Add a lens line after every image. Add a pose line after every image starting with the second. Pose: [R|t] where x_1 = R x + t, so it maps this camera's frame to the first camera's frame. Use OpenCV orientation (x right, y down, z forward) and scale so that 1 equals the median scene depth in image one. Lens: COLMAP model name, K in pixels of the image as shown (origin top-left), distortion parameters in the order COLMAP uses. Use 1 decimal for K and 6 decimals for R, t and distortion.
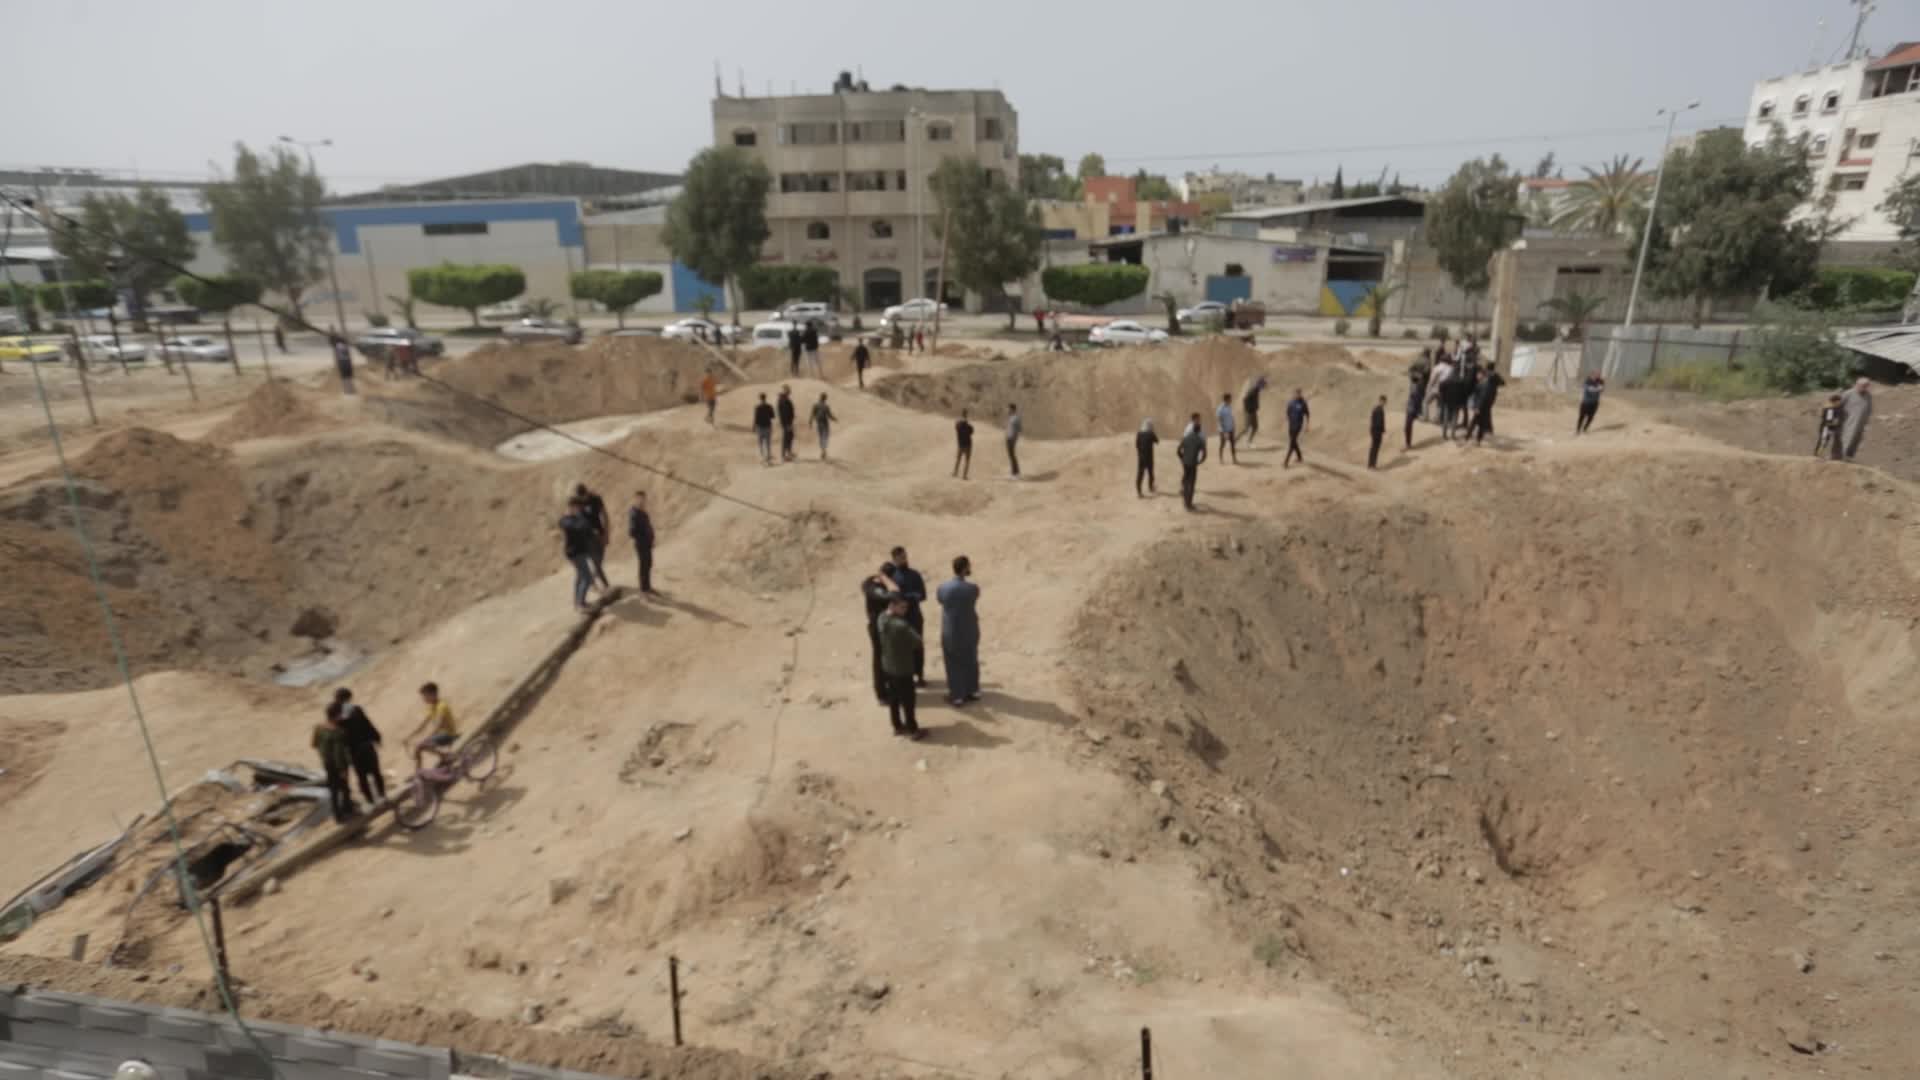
lens RADIAL K [[886.2, 0, 969.4], [0, 886.2, 536.6], [0, 0, 1]] dist [0.002988, -0.000016]
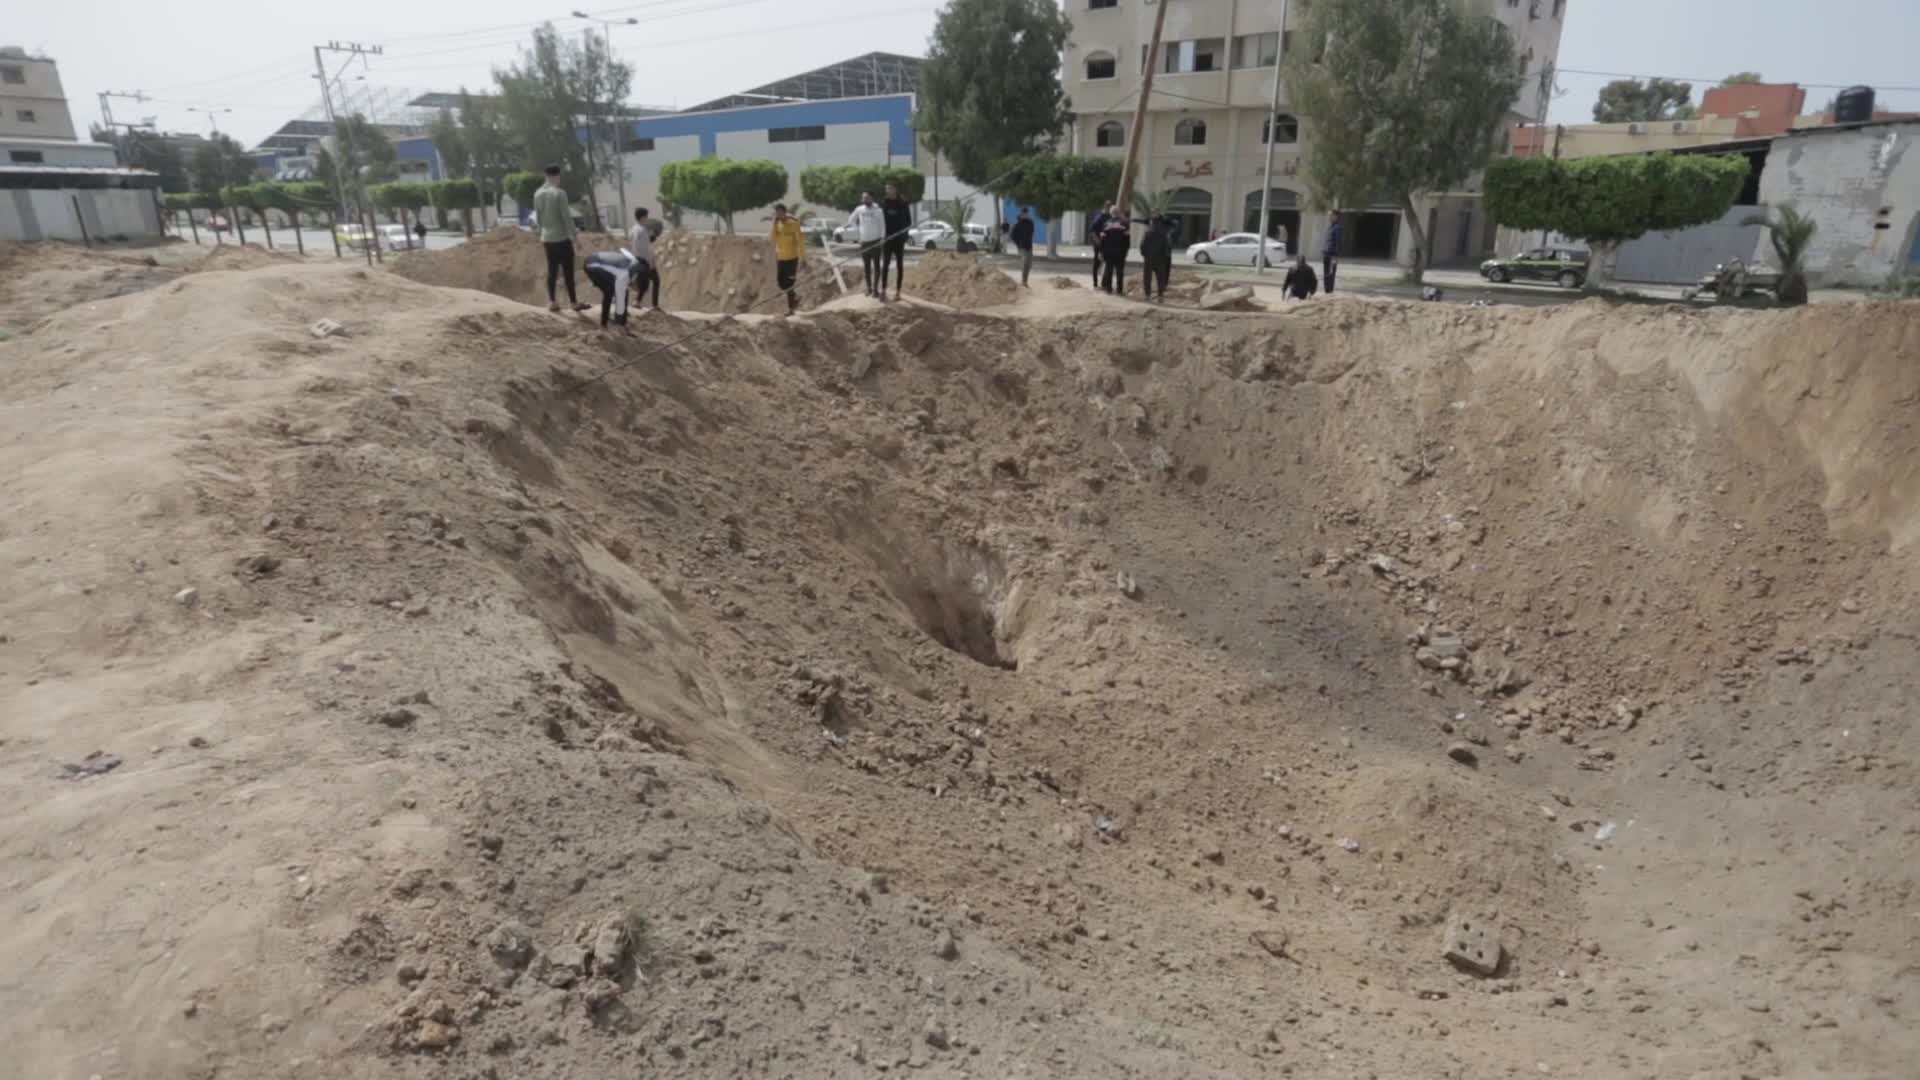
lens RADIAL K [[851.4, 0, 966.3], [0, 851.4, 551.8], [0, 0, 1]] dist [0.008565, -0.010766]
pose [[0.847423, 0.218502, -0.483871, 0.096732], [-0.187374, 0.975825, 0.112499, -0.064461], [0.496755, -0.004670, 0.867878, 0.350896]]
